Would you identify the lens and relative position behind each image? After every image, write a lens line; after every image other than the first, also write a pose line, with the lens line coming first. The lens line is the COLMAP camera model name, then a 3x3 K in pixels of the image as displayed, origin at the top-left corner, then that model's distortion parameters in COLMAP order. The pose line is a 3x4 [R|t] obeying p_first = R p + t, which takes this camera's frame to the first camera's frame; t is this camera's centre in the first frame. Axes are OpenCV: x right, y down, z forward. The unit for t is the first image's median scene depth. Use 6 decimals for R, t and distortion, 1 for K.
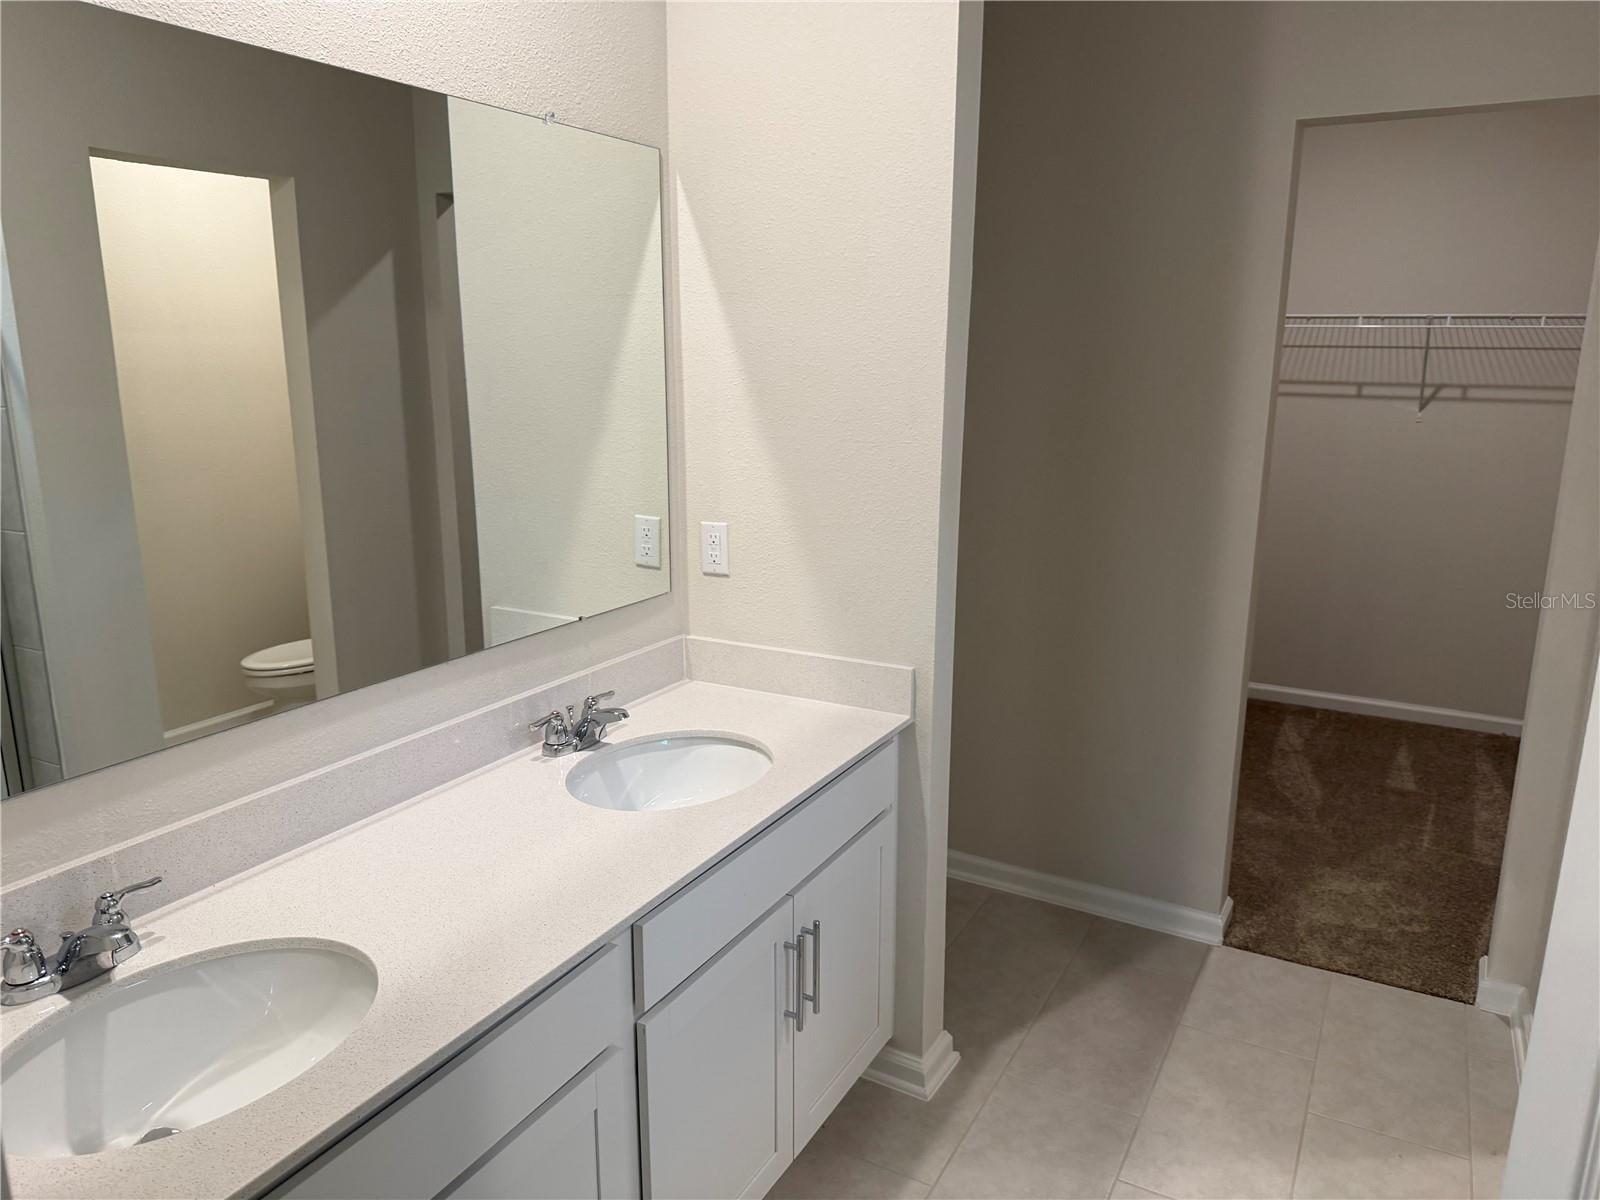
lens RADIAL K [[1138.2, 0, 800.0], [0, 1138.2, 600.0], [0, 0, 1]] dist [-0.009096, -0.002233]
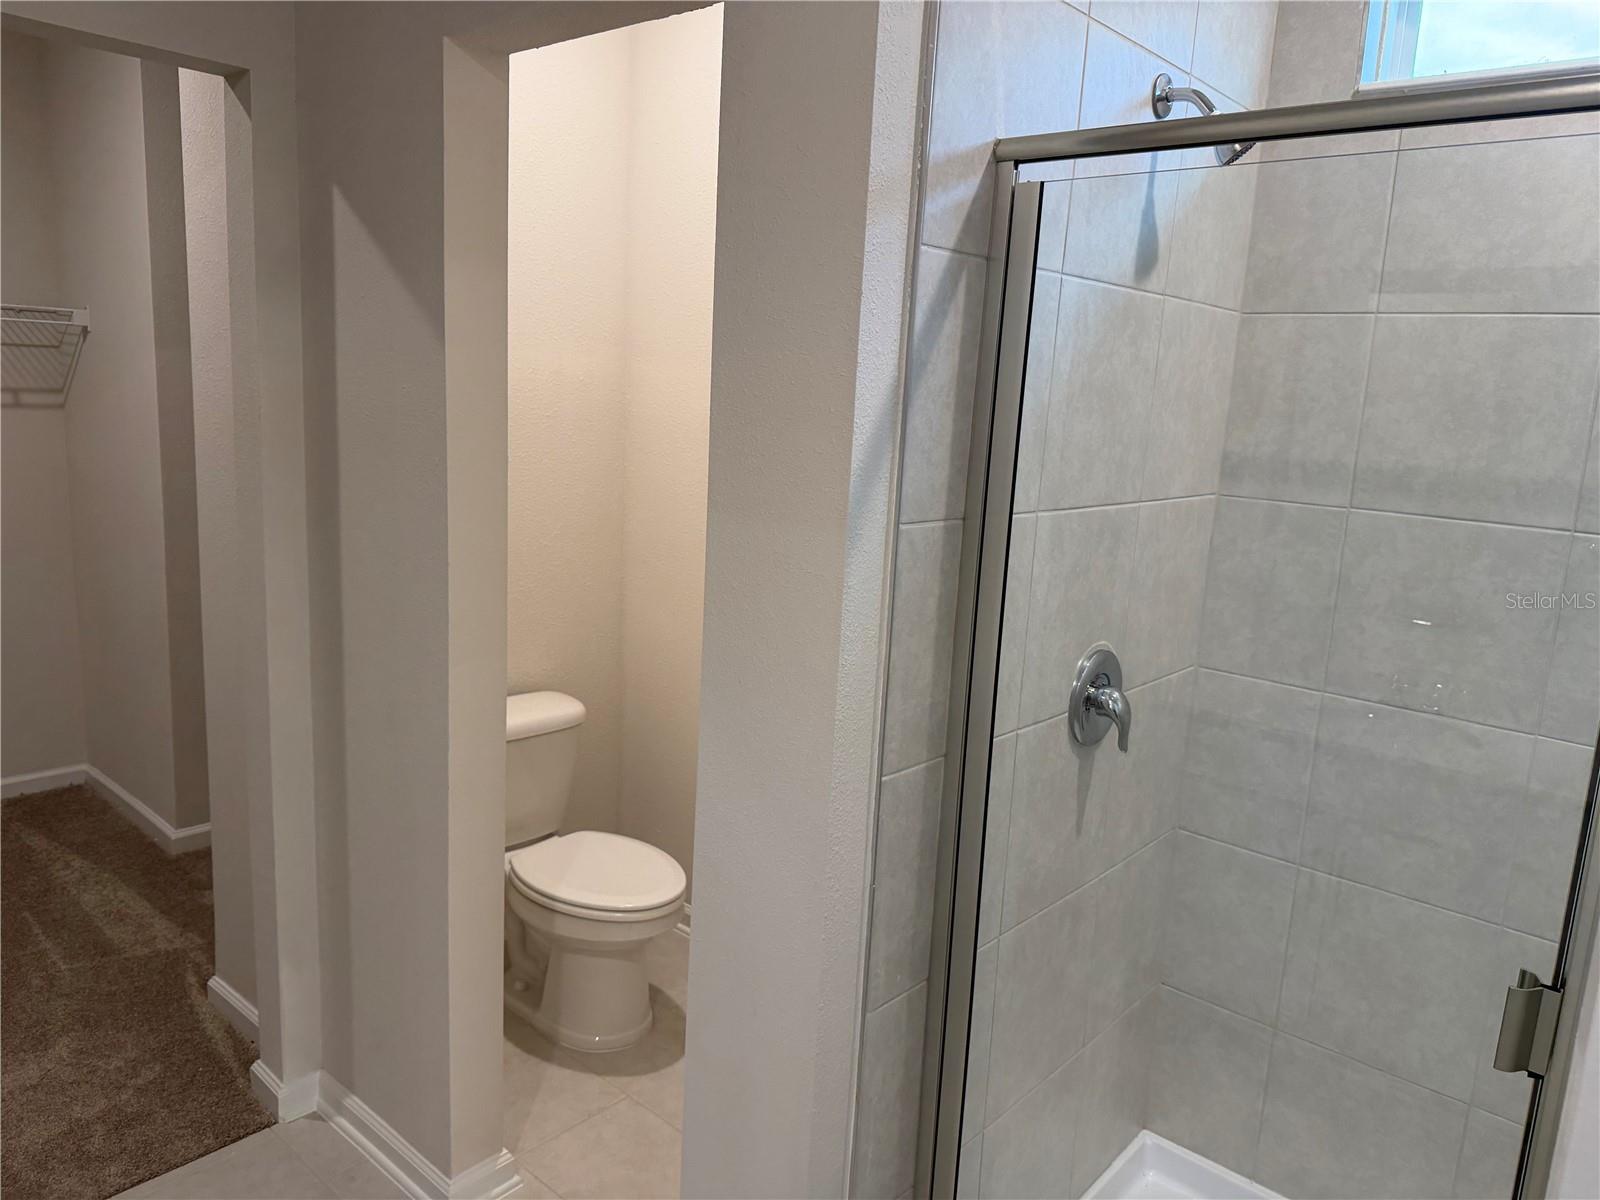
lens RADIAL K [[1138.2, 0, 800.0], [0, 1138.2, 600.0], [0, 0, 1]] dist [-0.009096, -0.002233]
pose [[0.220179, -0.176046, 0.959442, -0.057402], [0.166396, 0.975942, 0.140888, -0.069887], [-0.961163, 0.128627, 0.244175, 0.322853]]
